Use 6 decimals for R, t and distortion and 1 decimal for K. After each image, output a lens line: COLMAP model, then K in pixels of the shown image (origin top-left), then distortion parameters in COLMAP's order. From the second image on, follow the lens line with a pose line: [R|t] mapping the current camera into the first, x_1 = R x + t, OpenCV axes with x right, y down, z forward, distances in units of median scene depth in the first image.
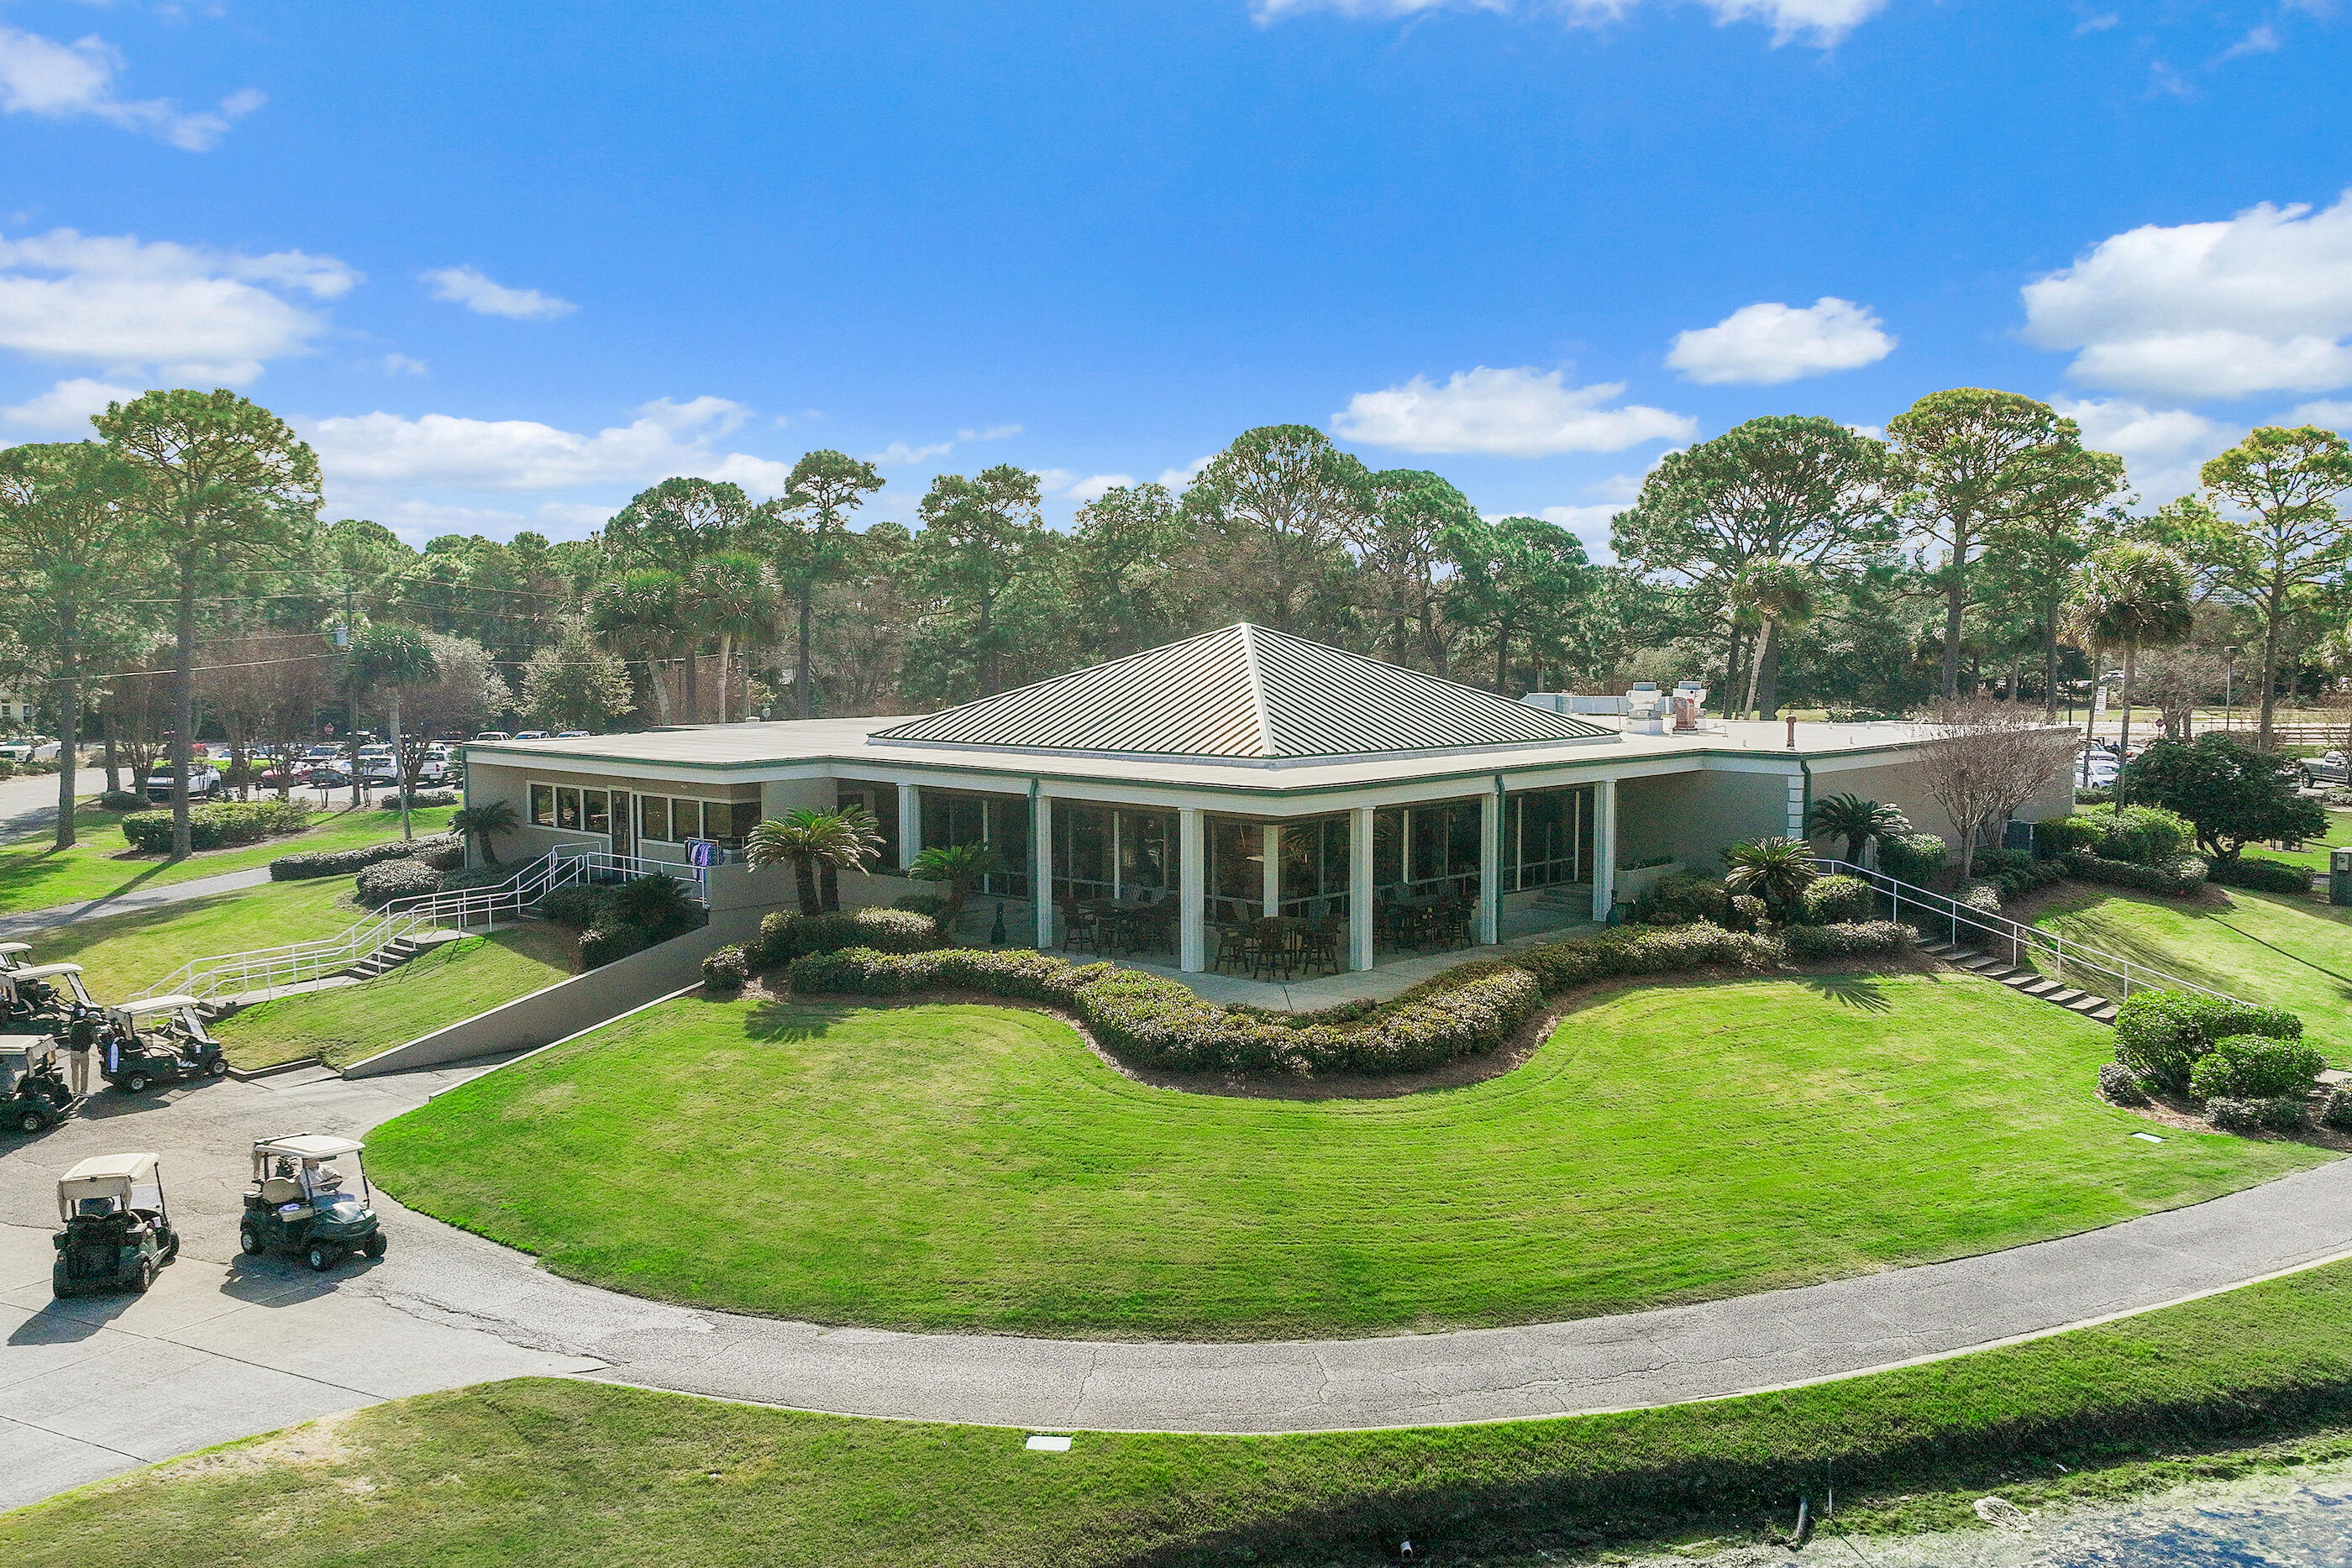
lens RADIAL K [[1996.6, 0, 1139.8], [0, 1996.6, 756.4], [0, 0, 1]] dist [0.004199, -0.005730]
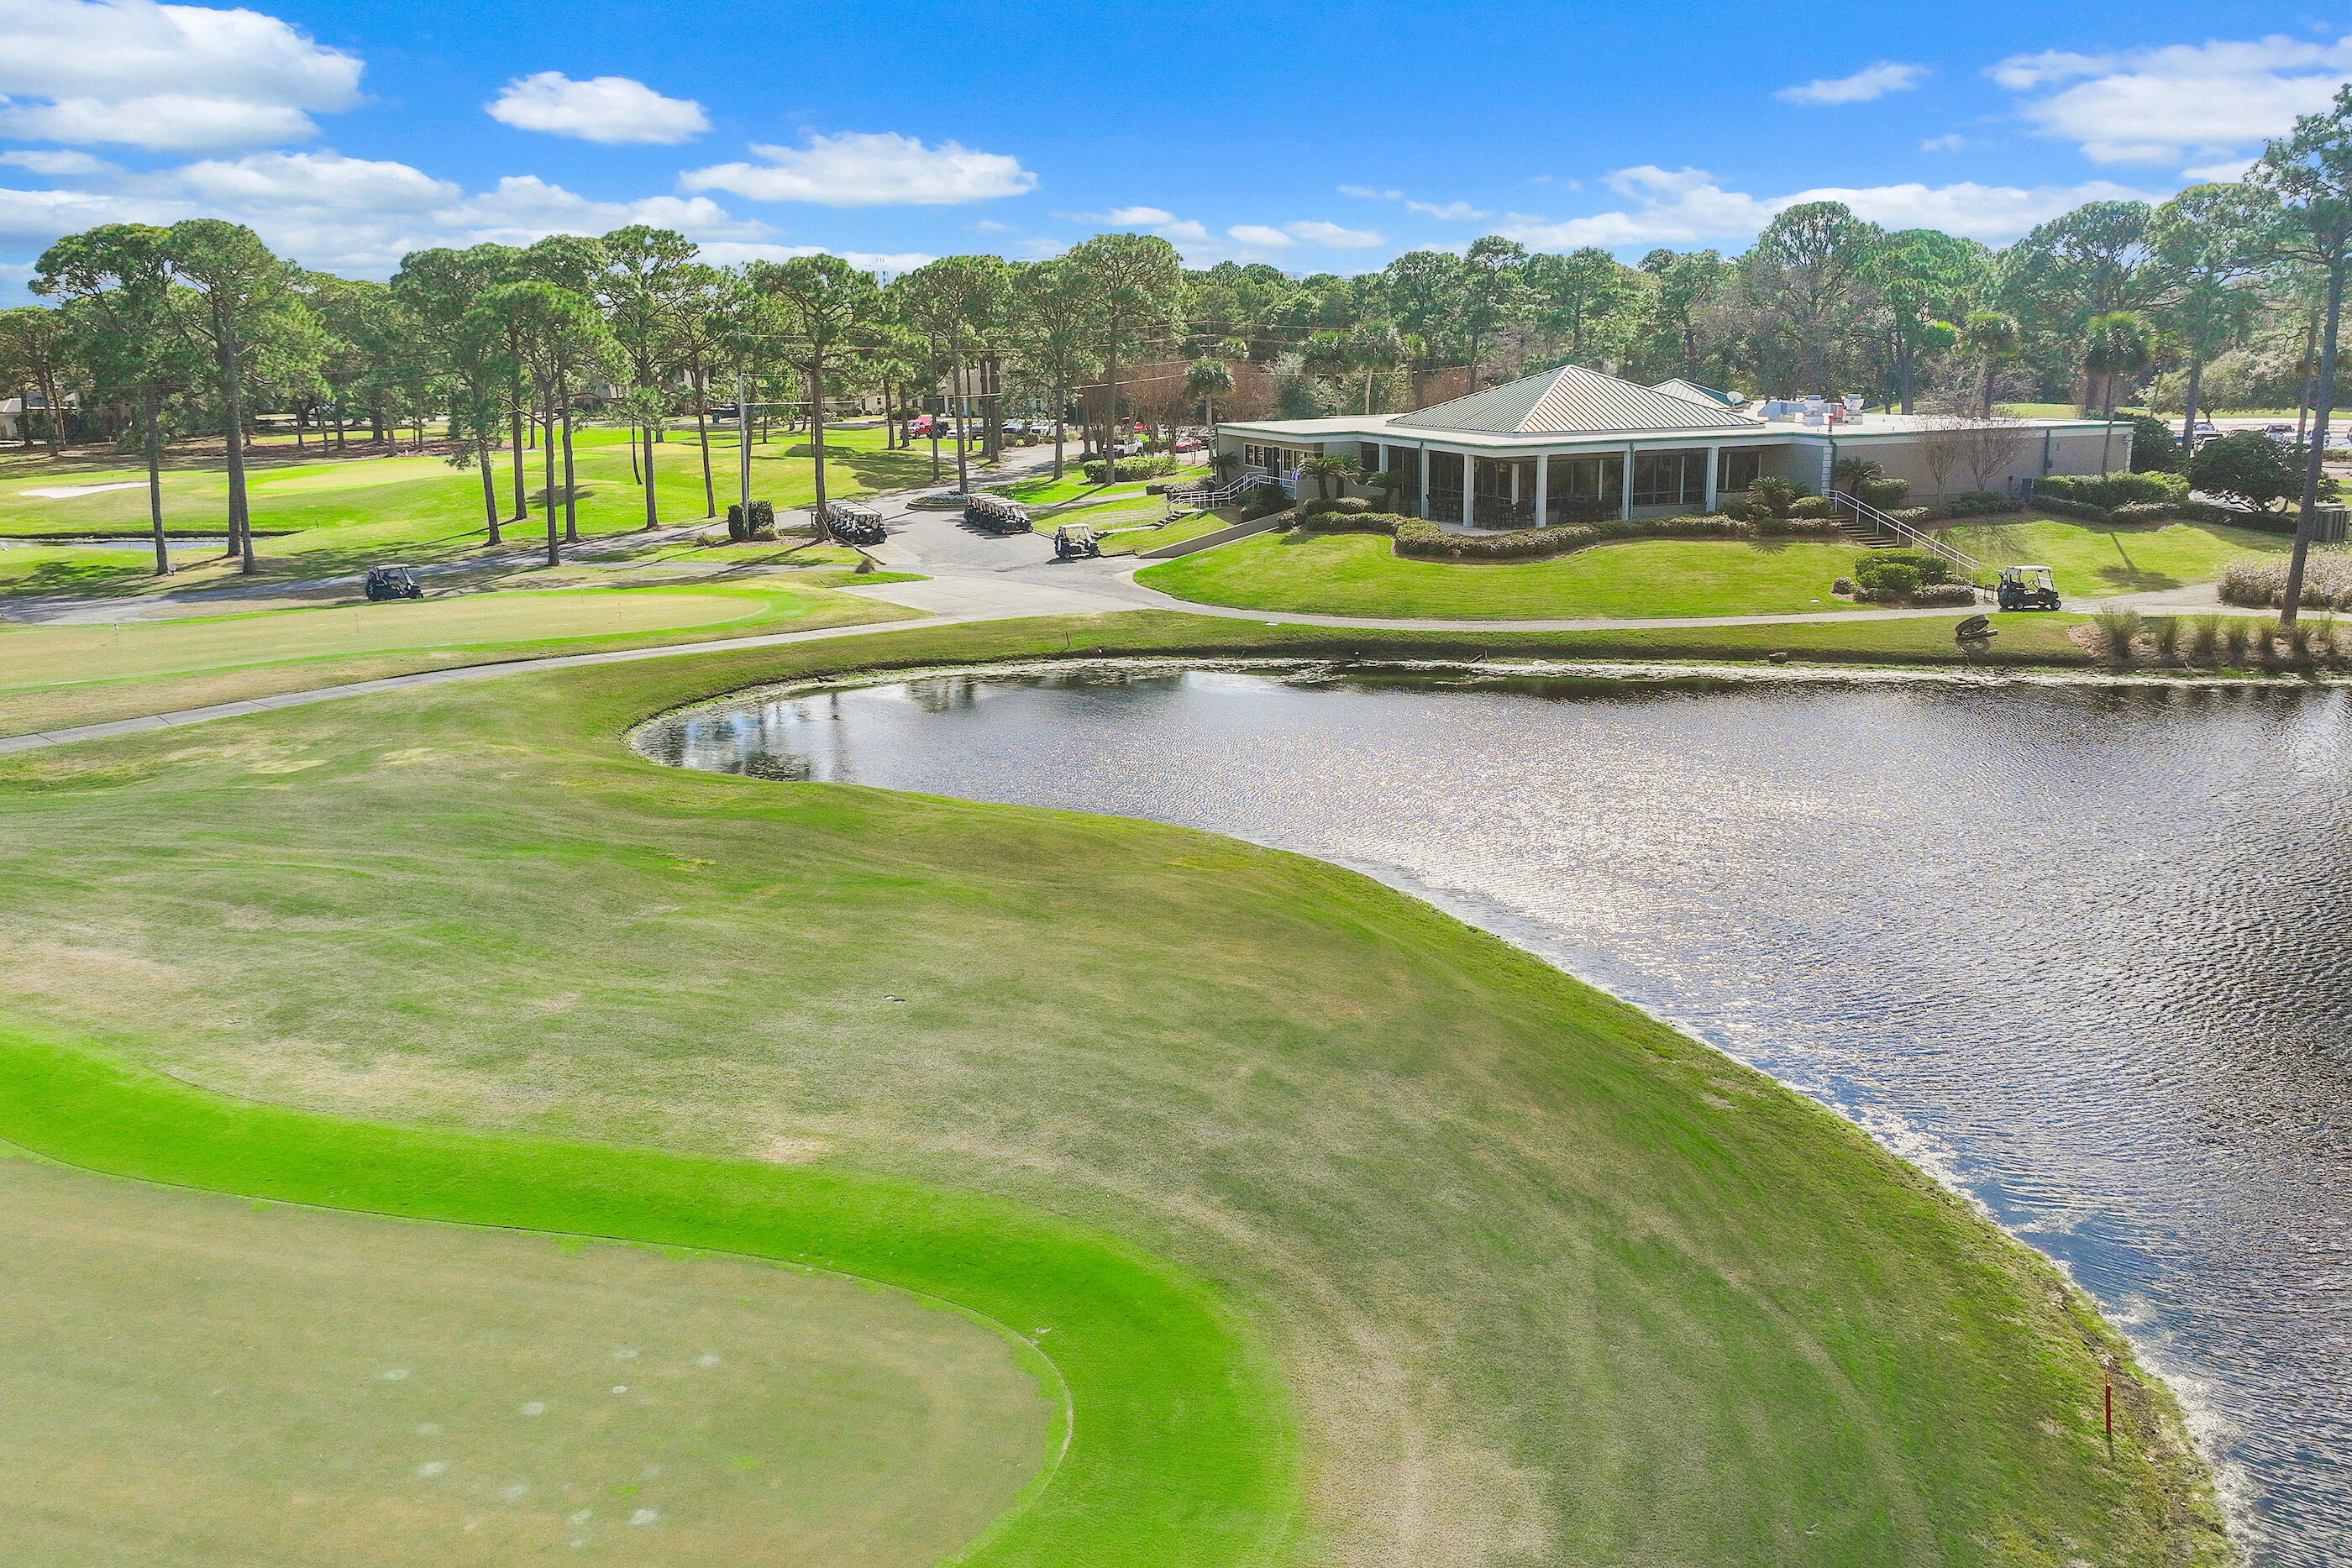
lens RADIAL K [[1996.6, 0, 1139.8], [0, 1996.6, 756.4], [0, 0, 1]] dist [0.004199, -0.005730]
pose [[0.891164, 0.083760, -0.445882, 0.642958], [-0.014740, 0.987636, 0.156069, 0.014152], [0.453442, -0.132510, 0.881380, -1.076832]]
